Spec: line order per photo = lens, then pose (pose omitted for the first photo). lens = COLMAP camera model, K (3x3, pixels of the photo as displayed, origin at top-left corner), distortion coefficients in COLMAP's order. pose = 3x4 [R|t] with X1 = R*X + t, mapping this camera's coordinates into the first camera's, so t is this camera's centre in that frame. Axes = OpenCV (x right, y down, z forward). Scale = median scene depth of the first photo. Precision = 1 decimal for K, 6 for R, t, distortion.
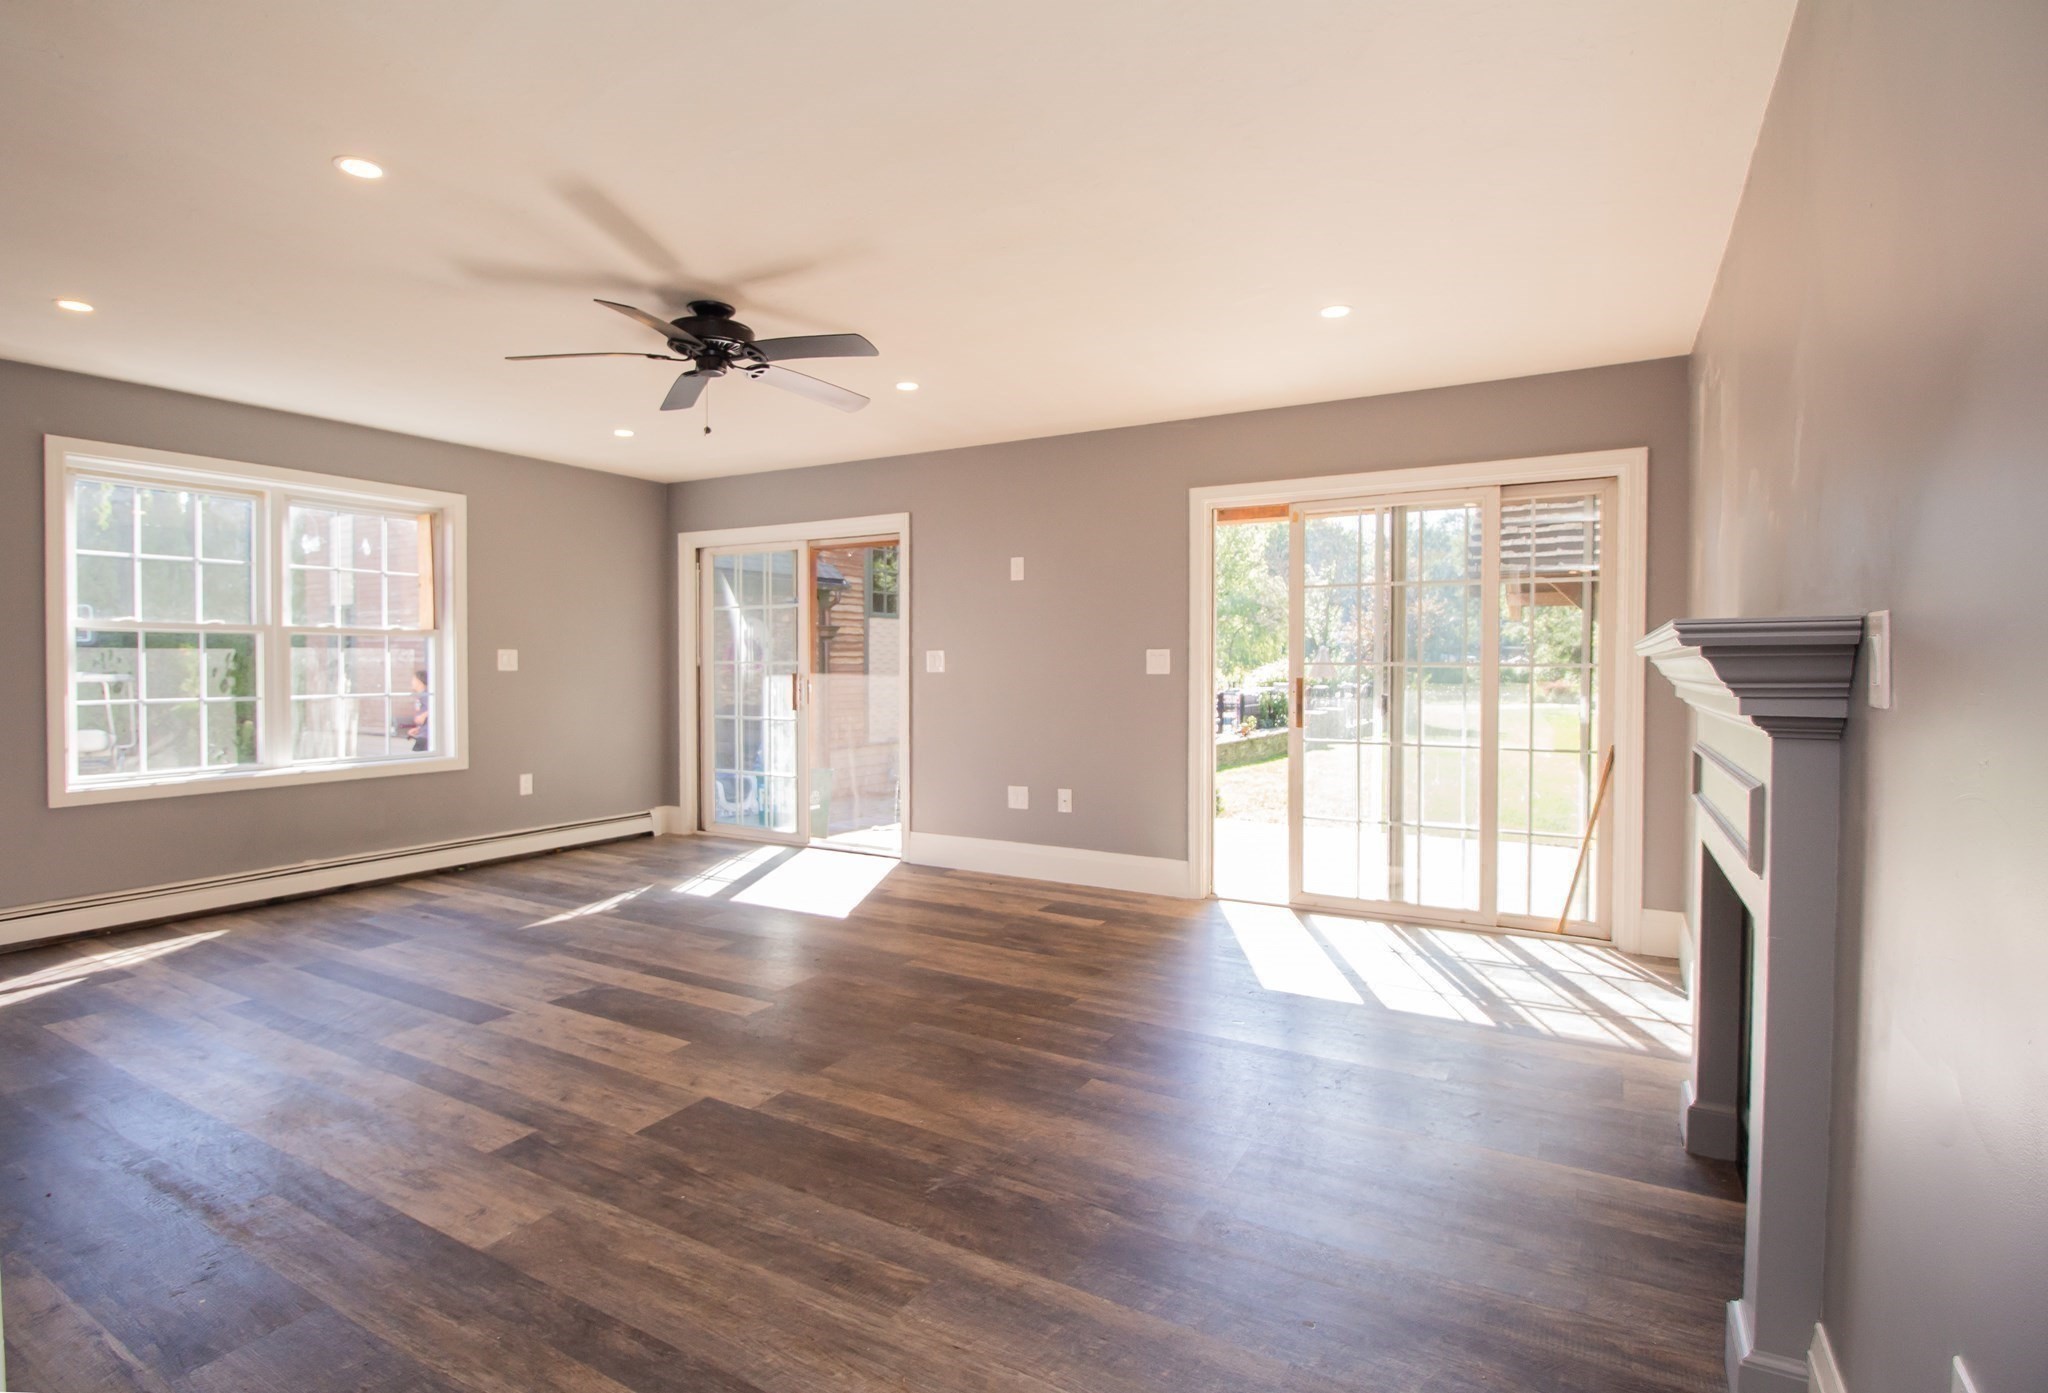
lens RADIAL K [[1000.5, 0, 1023.2], [0, 1000.5, 682.8], [0, 0, 1]] dist [-0.016497, -0.000710]
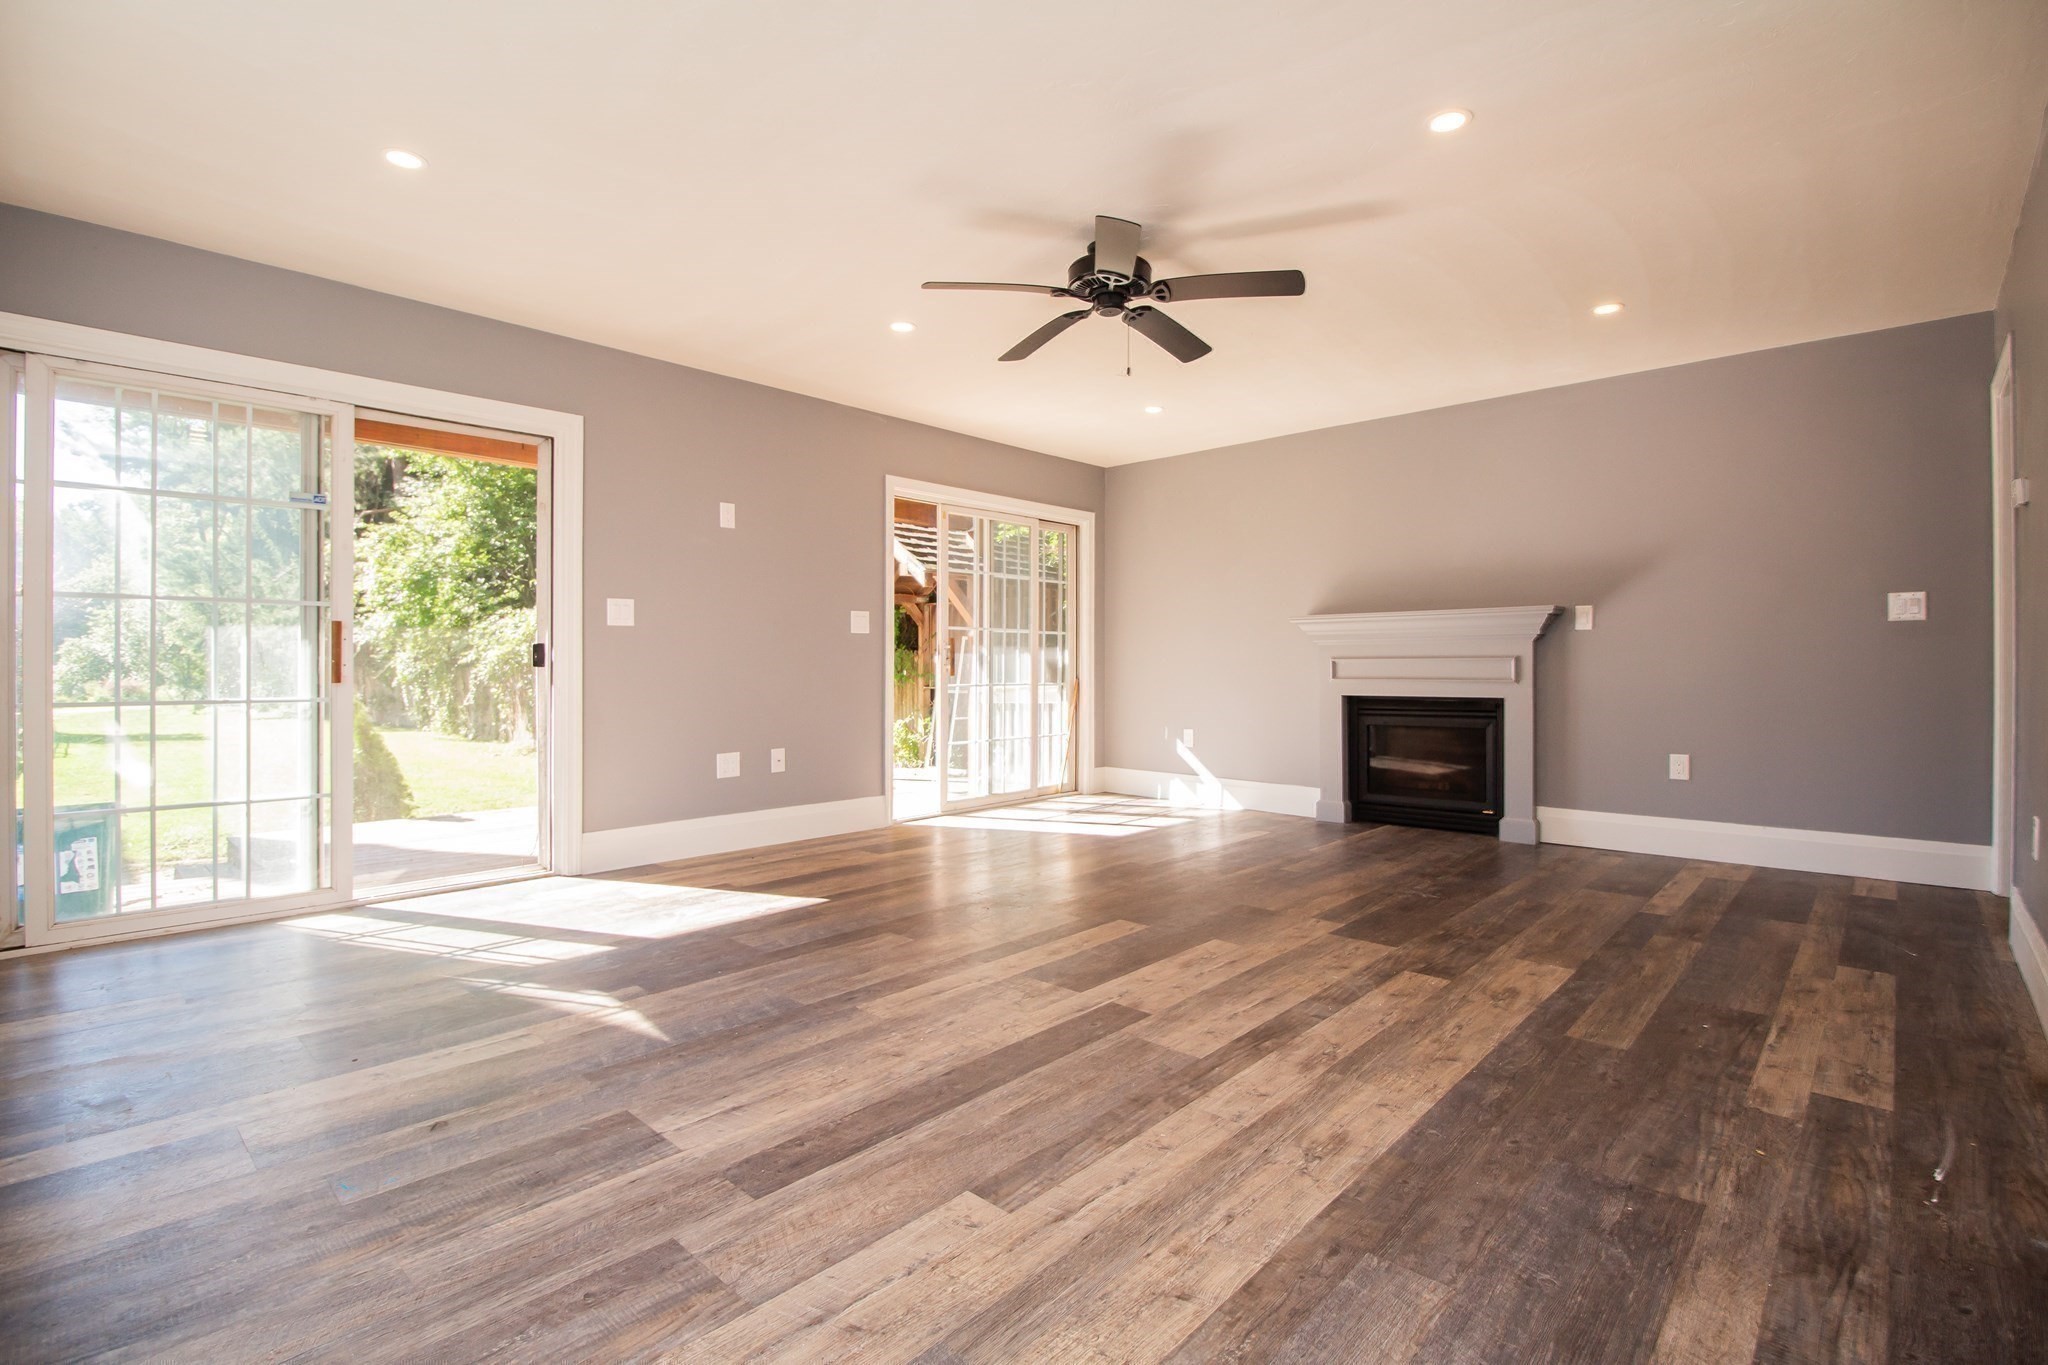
lens RADIAL K [[947.5, 0, 1022.0], [0, 947.5, 669.5], [0, 0, 1]] dist [0.009112, 0.000146]
pose [[0.229874, -0.006732, 0.973197, -1.305188], [0.018384, 0.999828, 0.002573, 0.049489], [-0.973047, 0.017299, 0.229958, 0.889351]]
